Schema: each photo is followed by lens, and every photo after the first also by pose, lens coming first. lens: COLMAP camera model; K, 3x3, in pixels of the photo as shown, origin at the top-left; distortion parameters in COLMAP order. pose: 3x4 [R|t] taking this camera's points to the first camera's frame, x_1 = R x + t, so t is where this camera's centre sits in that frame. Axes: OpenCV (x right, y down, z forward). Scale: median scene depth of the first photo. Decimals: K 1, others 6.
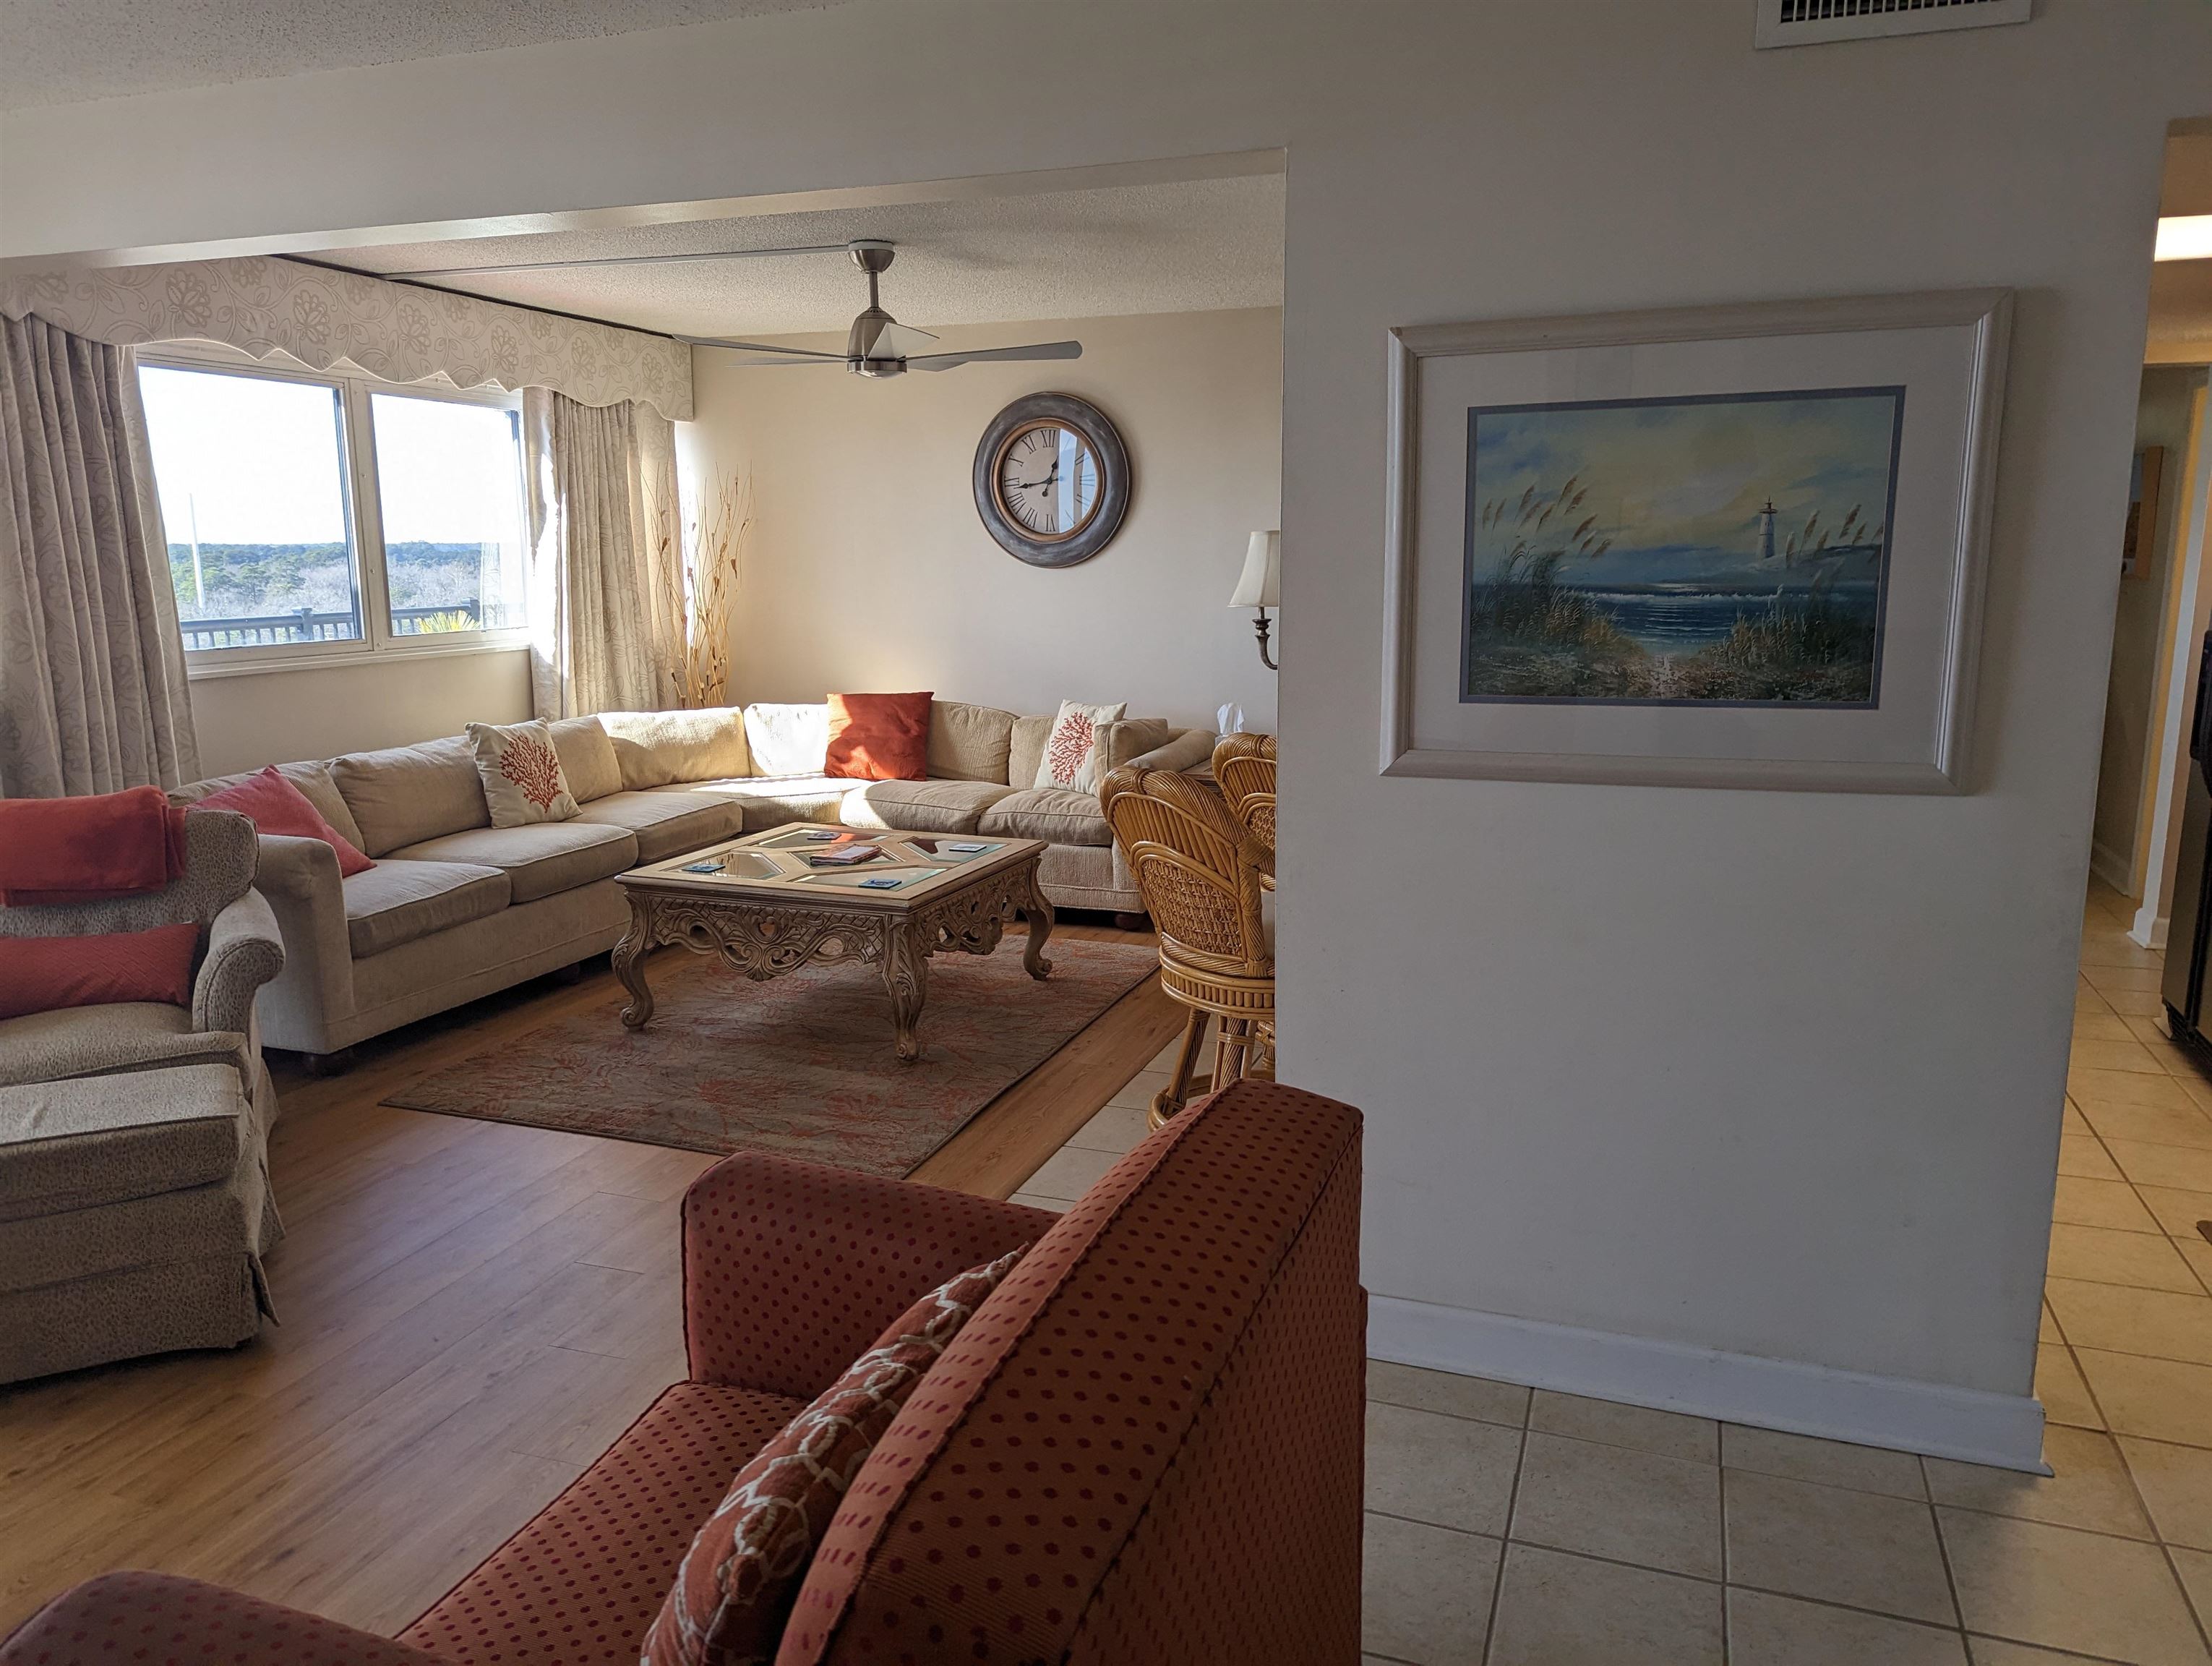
lens RADIAL K [[1555.6, 0, 1119.4], [0, 1555.6, 828.4], [0, 0, 1]] dist [0.052629, -0.047481]
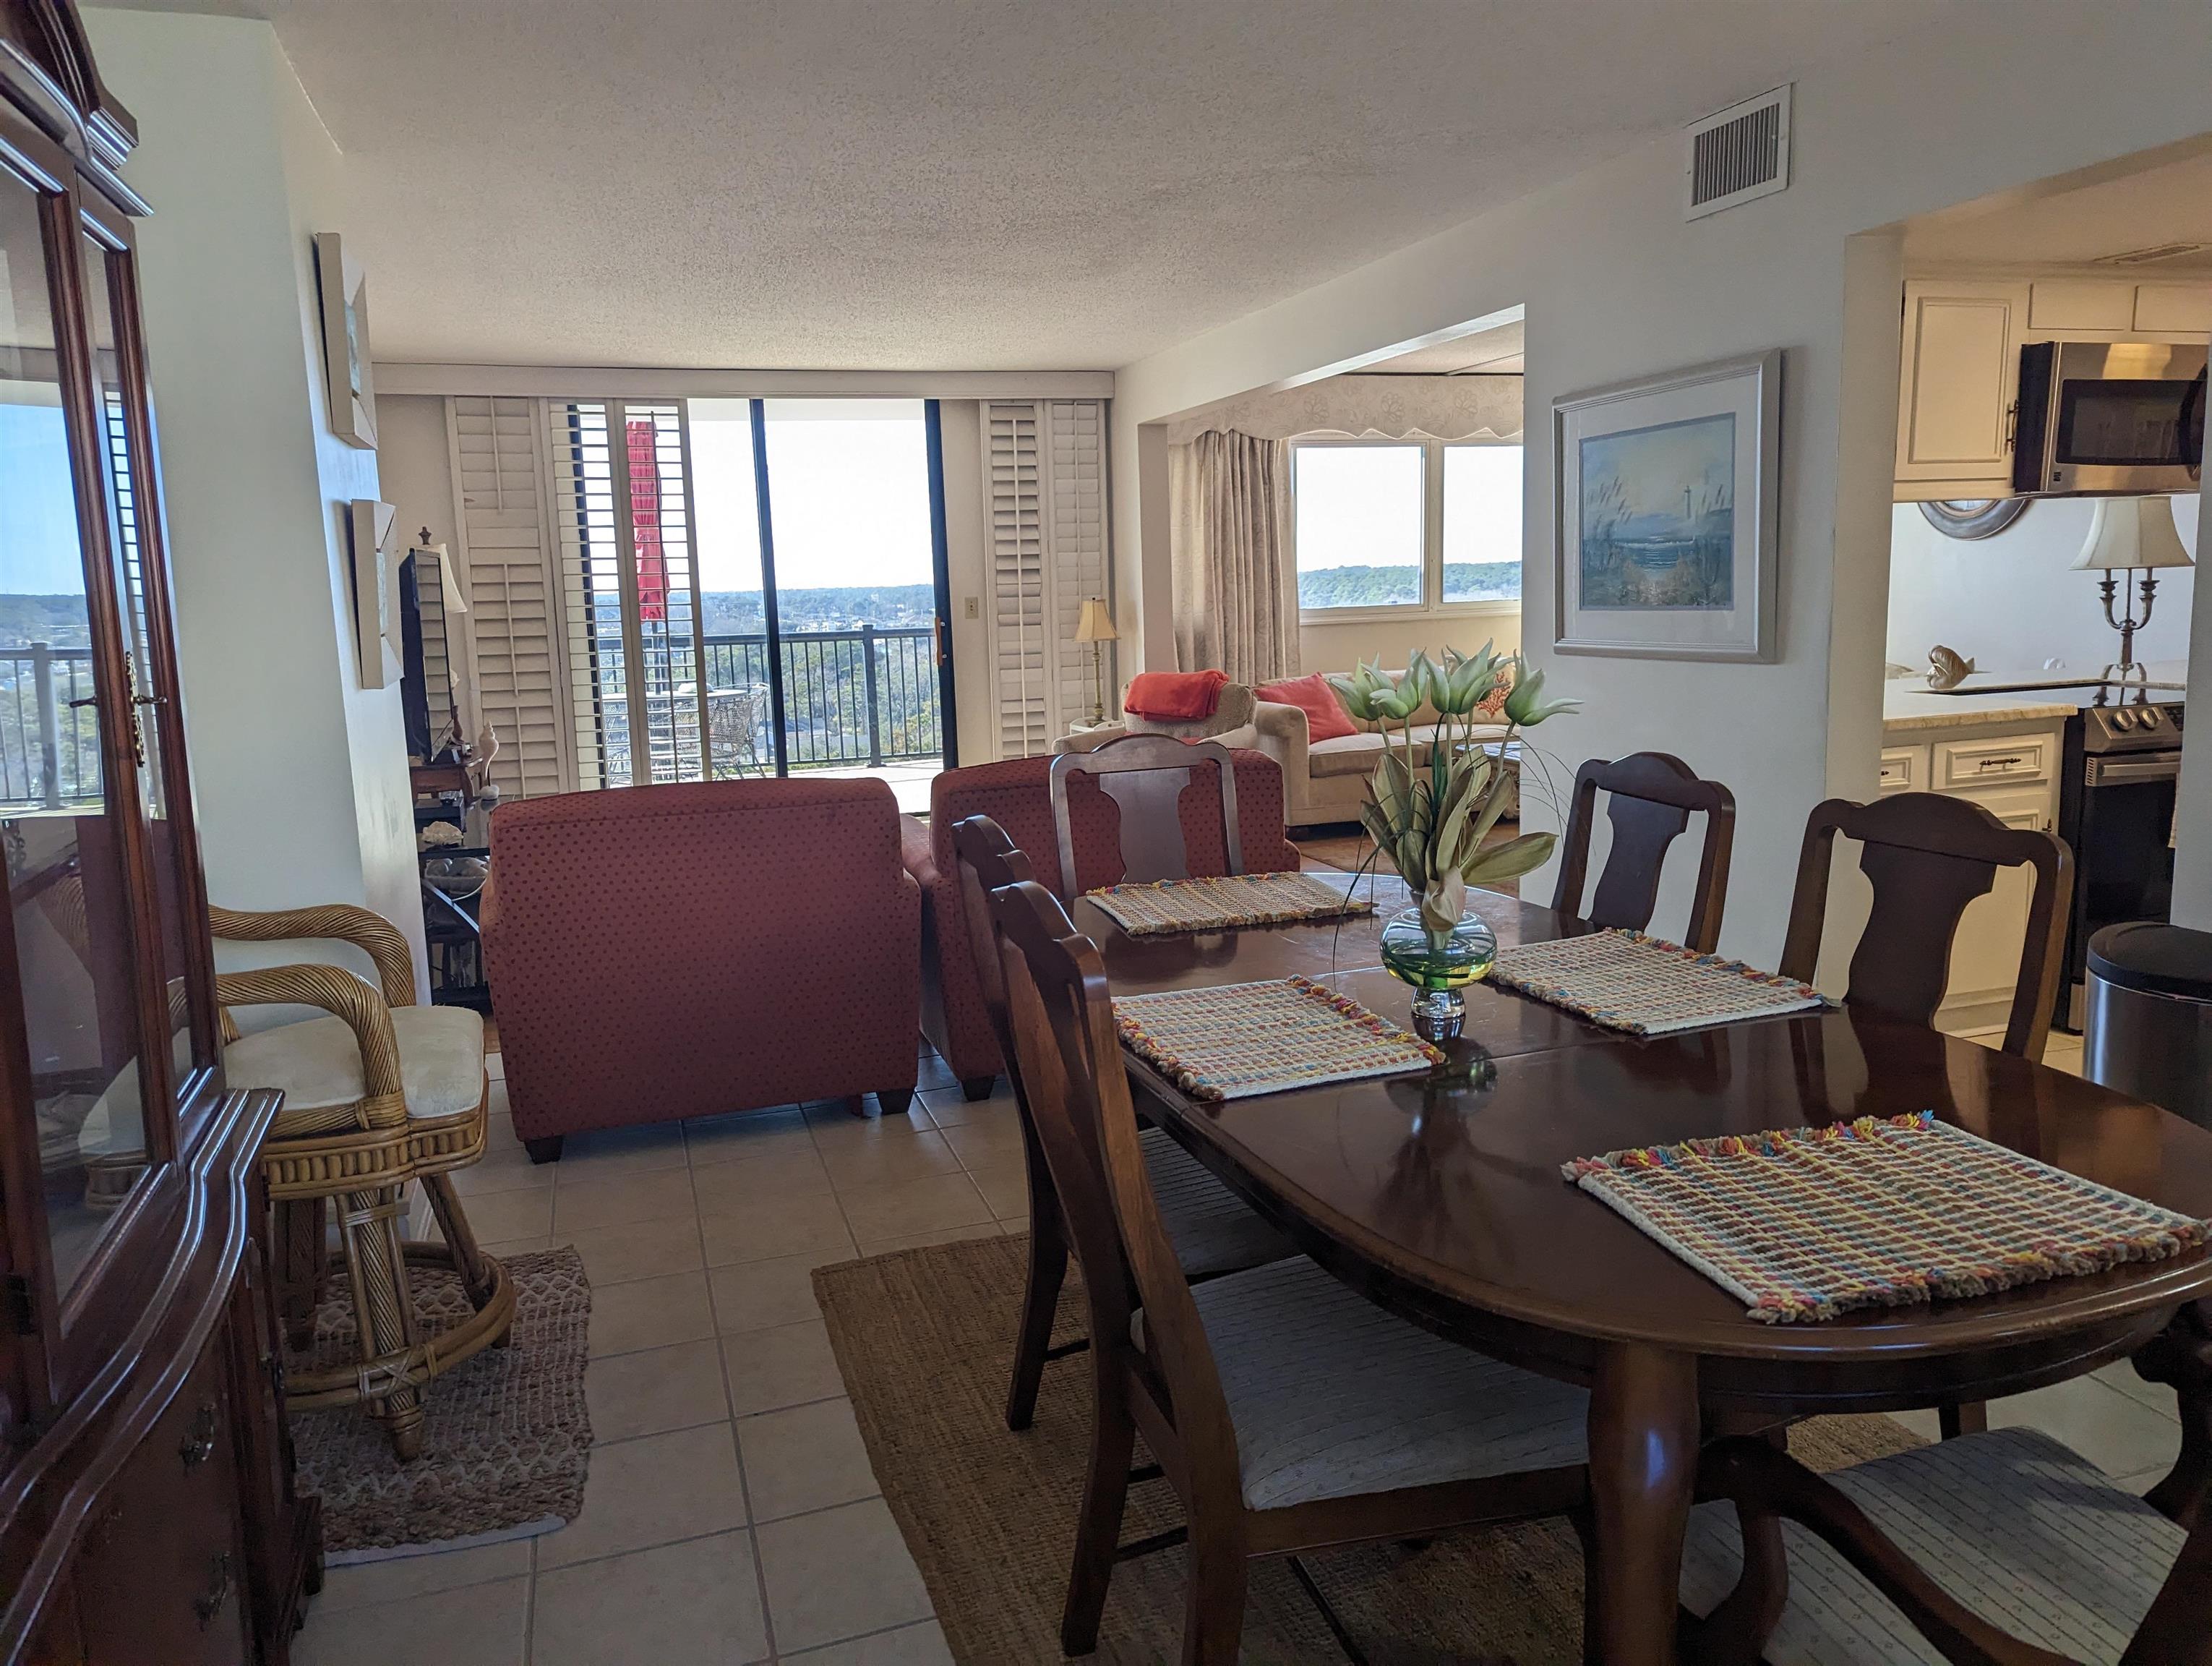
lens RADIAL K [[1555.6, 0, 1102.0], [0, 1555.6, 825.5], [0, 0, 1]] dist [0.052629, -0.047481]
pose [[0.608488, 0.108023, -0.786176, 0.664387], [-0.110842, 0.992550, 0.050589, 0.065099], [0.785784, 0.056358, 0.615928, -0.236639]]
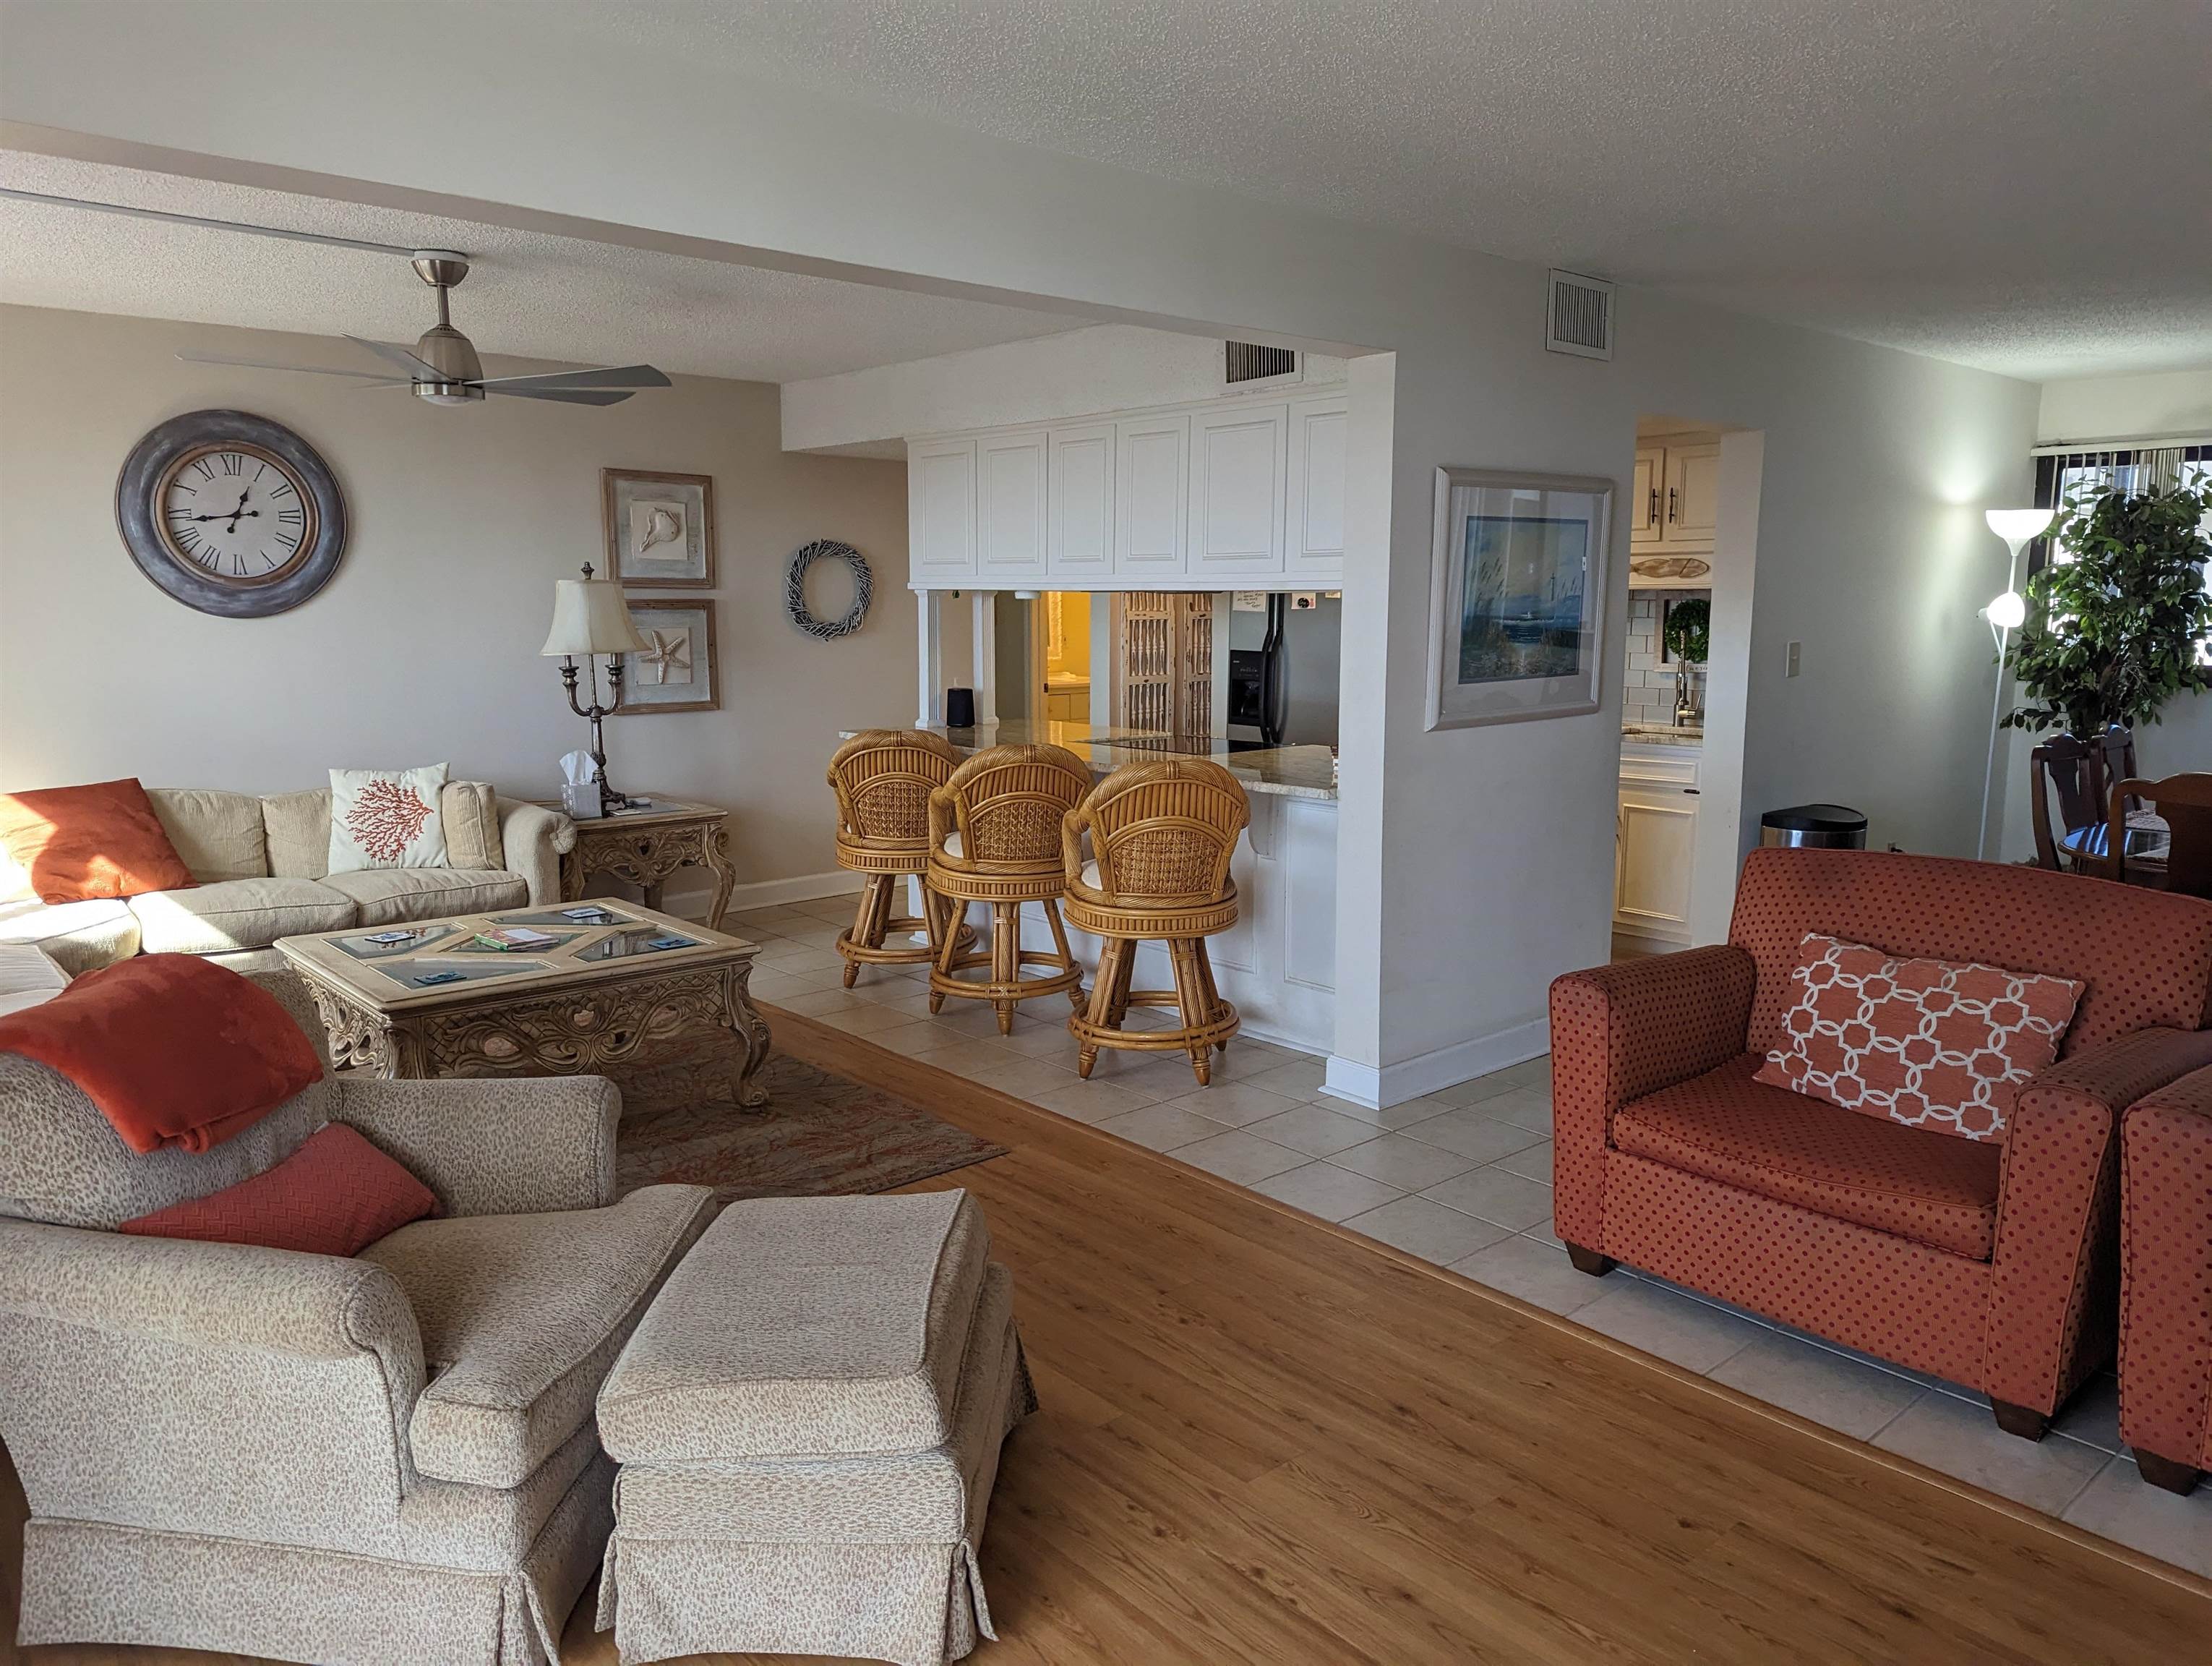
lens RADIAL K [[1555.6, 0, 1144.8], [0, 1555.6, 824.4], [0, 0, 1]] dist [0.052629, -0.047481]
pose [[0.478403, -0.123054, 0.869476, -0.762815], [0.155380, 0.986372, 0.054105, -0.039537], [-0.864285, 0.109215, 0.491003, 0.246557]]
